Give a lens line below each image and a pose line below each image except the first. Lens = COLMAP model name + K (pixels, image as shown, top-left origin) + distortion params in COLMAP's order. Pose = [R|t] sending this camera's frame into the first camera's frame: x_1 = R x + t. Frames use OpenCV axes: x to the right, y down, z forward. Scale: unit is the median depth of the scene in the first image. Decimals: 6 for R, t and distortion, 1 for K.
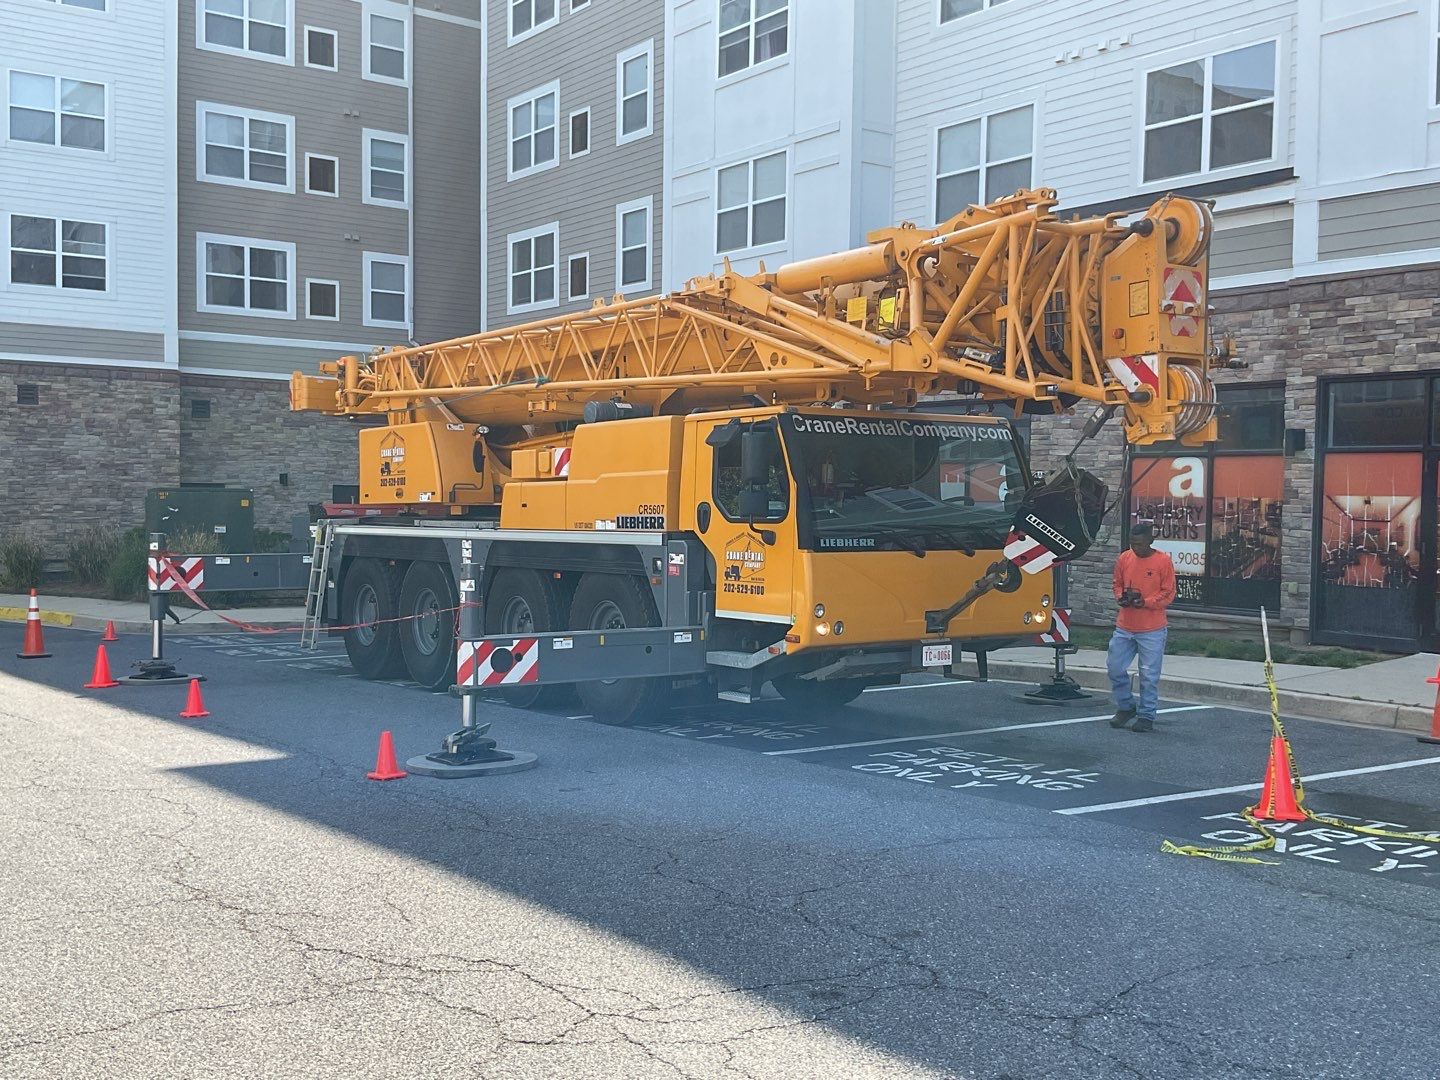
lens RADIAL K [[1468.8, 0, 720.0], [0, 1468.8, 540.0], [0, 0, 1]] dist [0.164078, -0.402512]
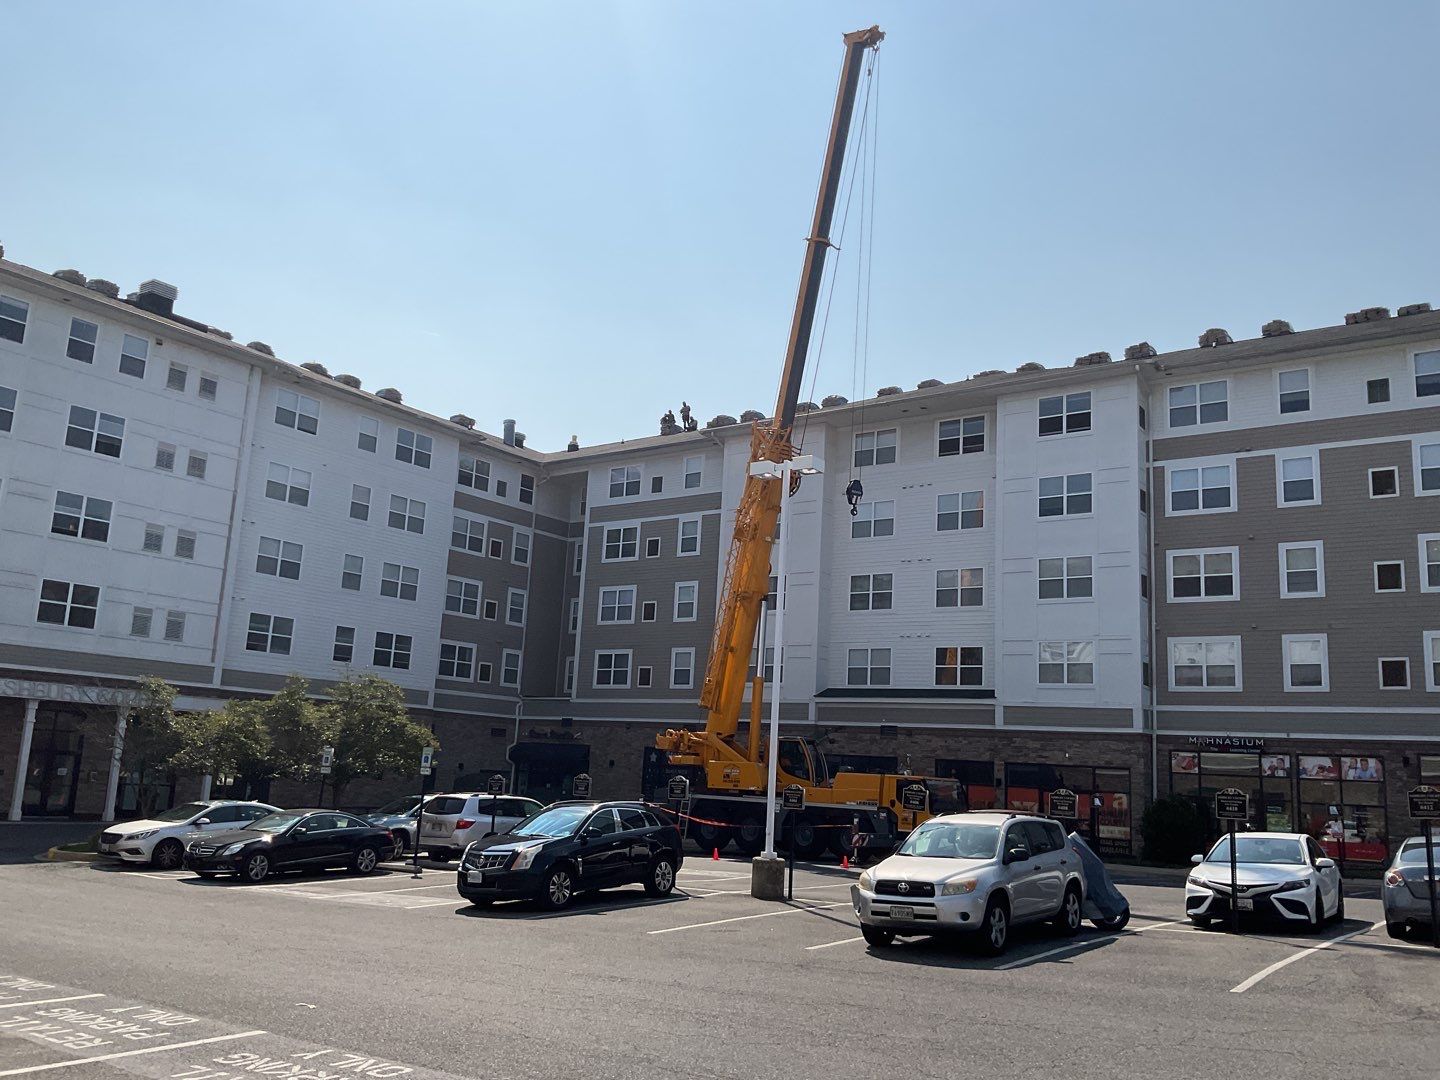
lens RADIAL K [[1188.9, 0, 720.0], [0, 1188.9, 540.0], [0, 0, 1]] dist [0.102781, -0.180797]
pose [[0.954567, 0.094702, 0.282549, -0.477035], [-0.031401, 0.974847, -0.220654, 0.005851], [-0.296338, 0.201756, 0.933530, -0.655385]]
